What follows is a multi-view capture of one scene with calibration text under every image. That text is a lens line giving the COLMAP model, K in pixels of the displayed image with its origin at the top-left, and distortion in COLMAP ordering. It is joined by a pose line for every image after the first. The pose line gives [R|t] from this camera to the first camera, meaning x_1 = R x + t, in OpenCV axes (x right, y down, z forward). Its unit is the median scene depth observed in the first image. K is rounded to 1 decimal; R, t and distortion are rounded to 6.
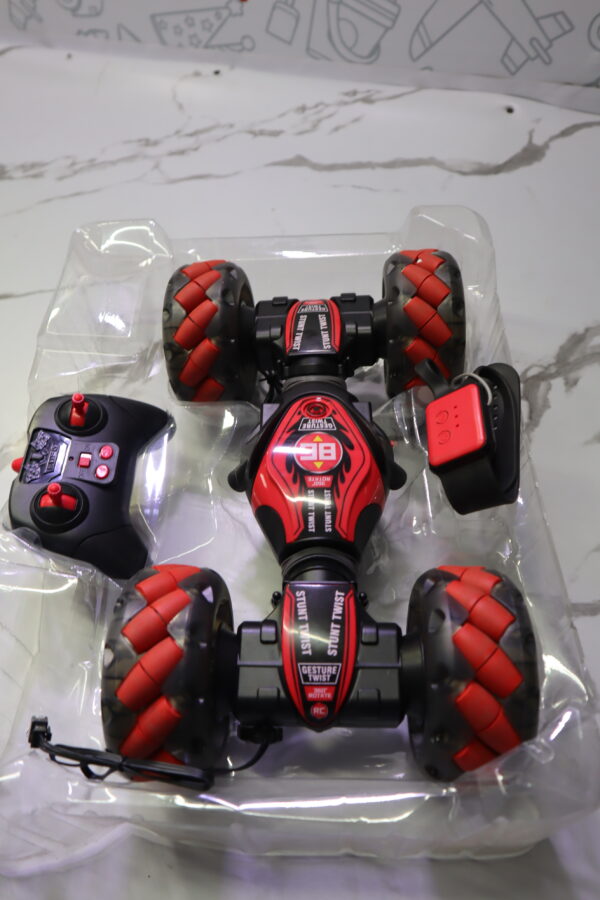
lens RADIAL K [[696.2, 0, 296.8], [0, 696.2, 434.8], [0, 0, 1]] dist [-0.091820, 0.083965]
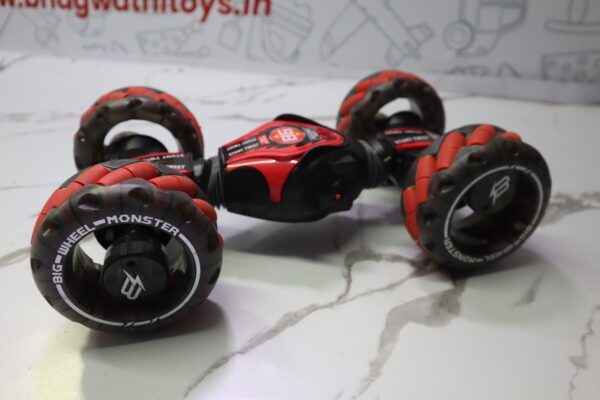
lens RADIAL K [[466.1, 0, 304.4], [0, 466.1, 195.8], [0, 0, 1]] dist [-0.095604, 0.093981]
pose [[0.993576, 0.020000, 0.111386, 0.033937], [0.025966, 0.917710, -0.396402, 0.079802], [-0.110148, 0.396748, 0.911295, 0.258727]]
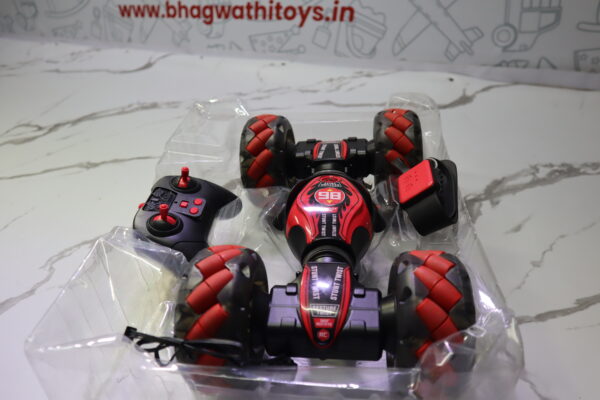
lens RADIAL K [[462.4, 0, 307.1], [0, 462.4, 193.8], [0, 0, 1]] dist [-0.083456, 0.077977]
pose [[0.998157, 0.034903, -0.049635, 0.016242], [-0.049526, 0.941239, -0.334091, 0.196786], [0.035058, 0.335934, 0.941233, -0.001889]]
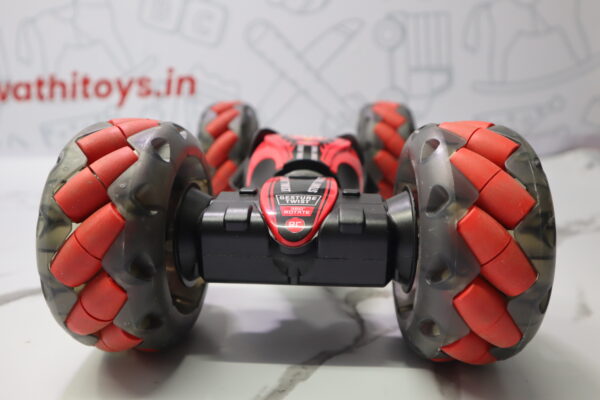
lens RADIAL K [[468.4, 0, 306.4], [0, 468.4, 199.4], [0, 0, 1]] dist [-0.098120, 0.095411]
pose [[0.953154, -0.016403, 0.302041, -0.007109], [0.207886, 0.760866, -0.614708, 0.108446], [-0.219730, 0.648701, 0.728633, 0.412170]]
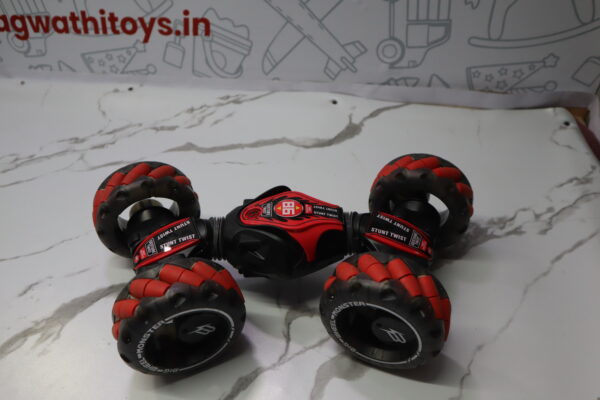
lens RADIAL K [[466.1, 0, 304.4], [0, 466.1, 195.8], [0, 0, 1]] dist [-0.095604, 0.093981]
pose [[0.983700, -0.084603, 0.158674, 0.074329], [0.119751, 0.966486, -0.227076, -0.065163], [-0.134145, 0.242376, 0.960864, 0.103090]]
